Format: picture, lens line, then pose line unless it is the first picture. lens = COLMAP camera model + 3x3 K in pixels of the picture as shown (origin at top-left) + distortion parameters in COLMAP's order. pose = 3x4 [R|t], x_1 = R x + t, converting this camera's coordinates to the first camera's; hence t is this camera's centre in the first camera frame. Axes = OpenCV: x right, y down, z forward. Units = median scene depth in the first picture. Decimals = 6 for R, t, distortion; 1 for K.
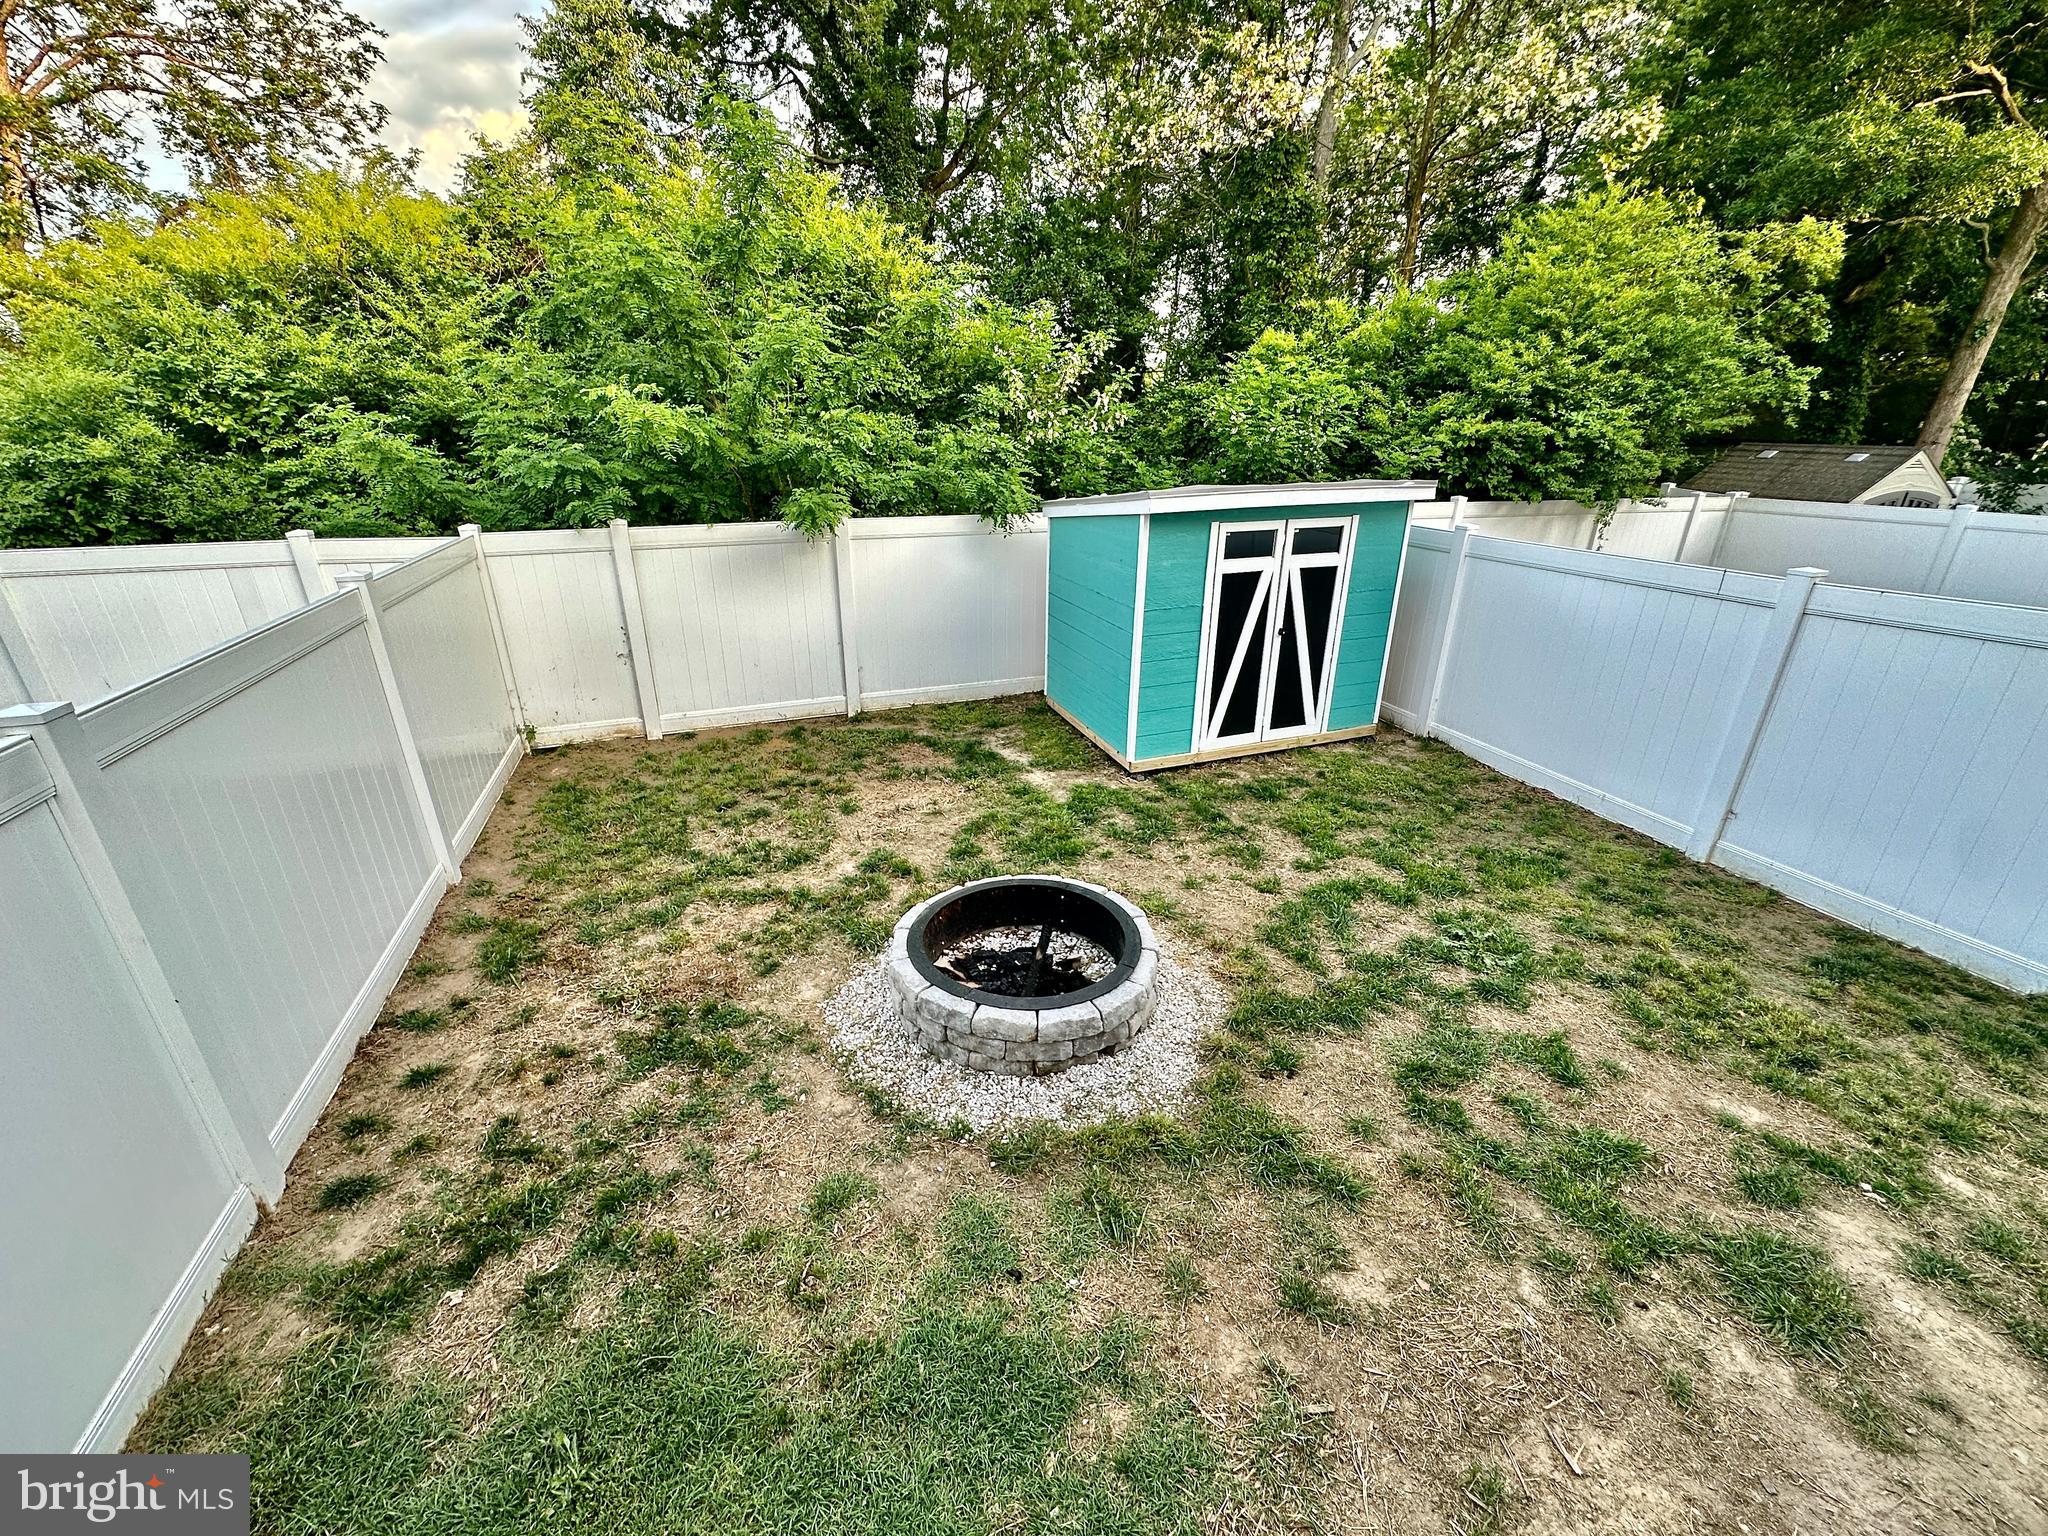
lens RADIAL K [[819.0, 0, 1024.0], [0, 819.0, 768.0], [0, 0, 1]] dist [-0.002284, 0.000014]
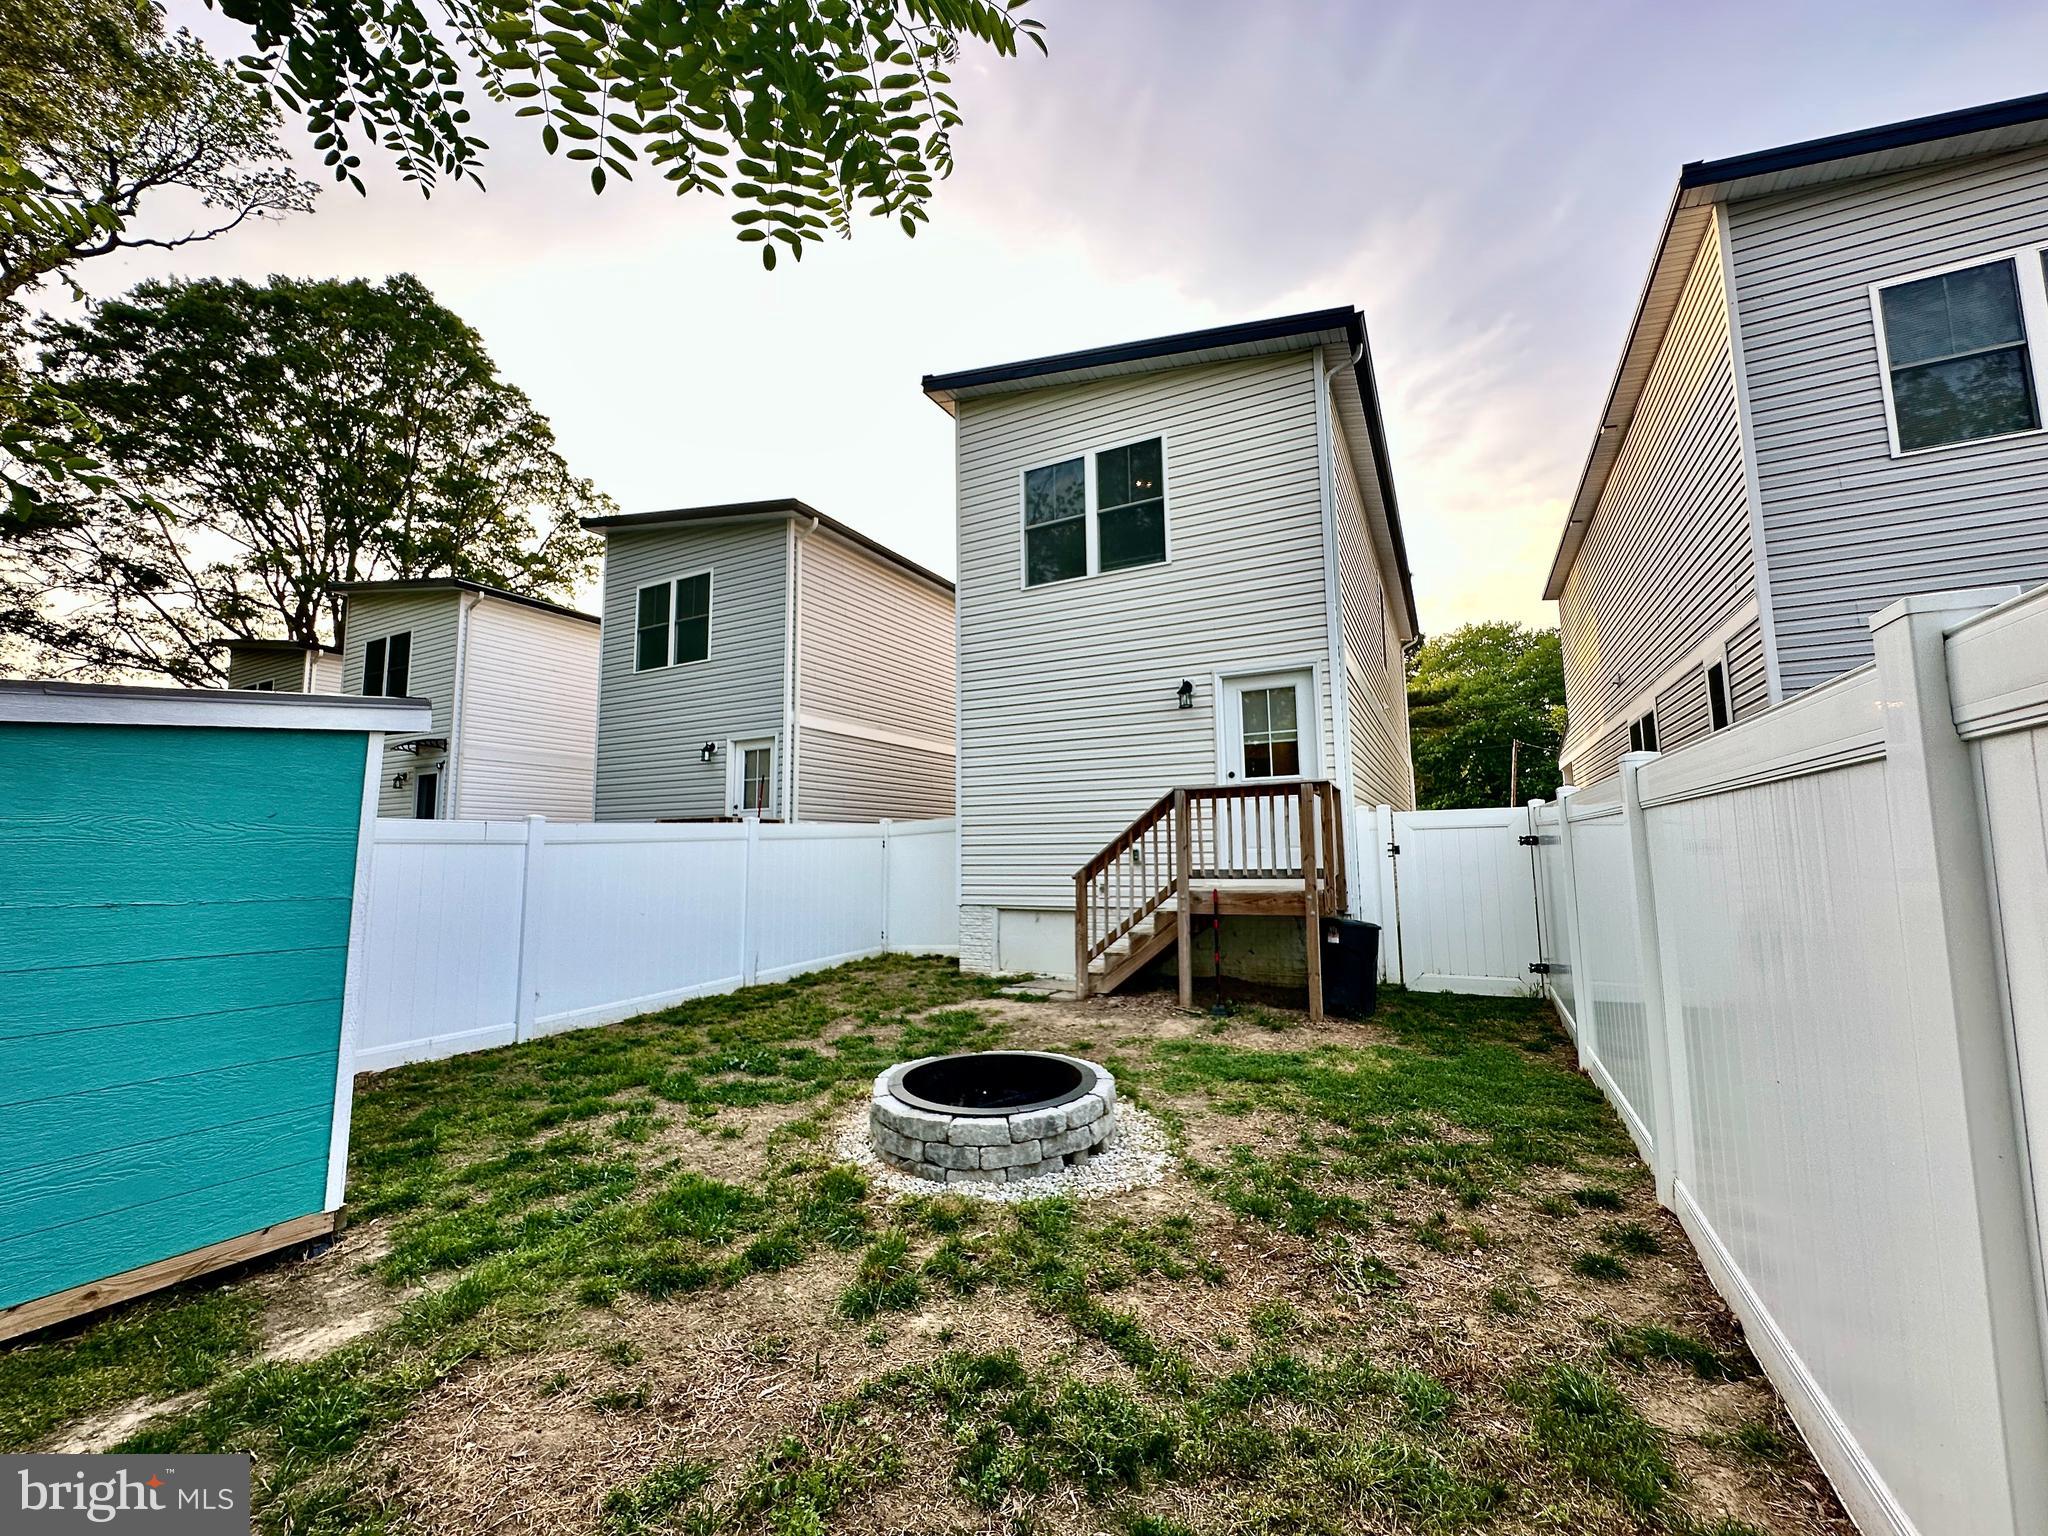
lens RADIAL K [[819.0, 0, 1024.0], [0, 819.0, 768.0], [0, 0, 1]] dist [-0.002284, 0.000014]
pose [[-0.677239, 0.085272, 0.730805, -0.718428], [0.287610, 0.944912, 0.156274, -0.289594], [-0.677221, 0.316022, -0.664456, 1.299509]]
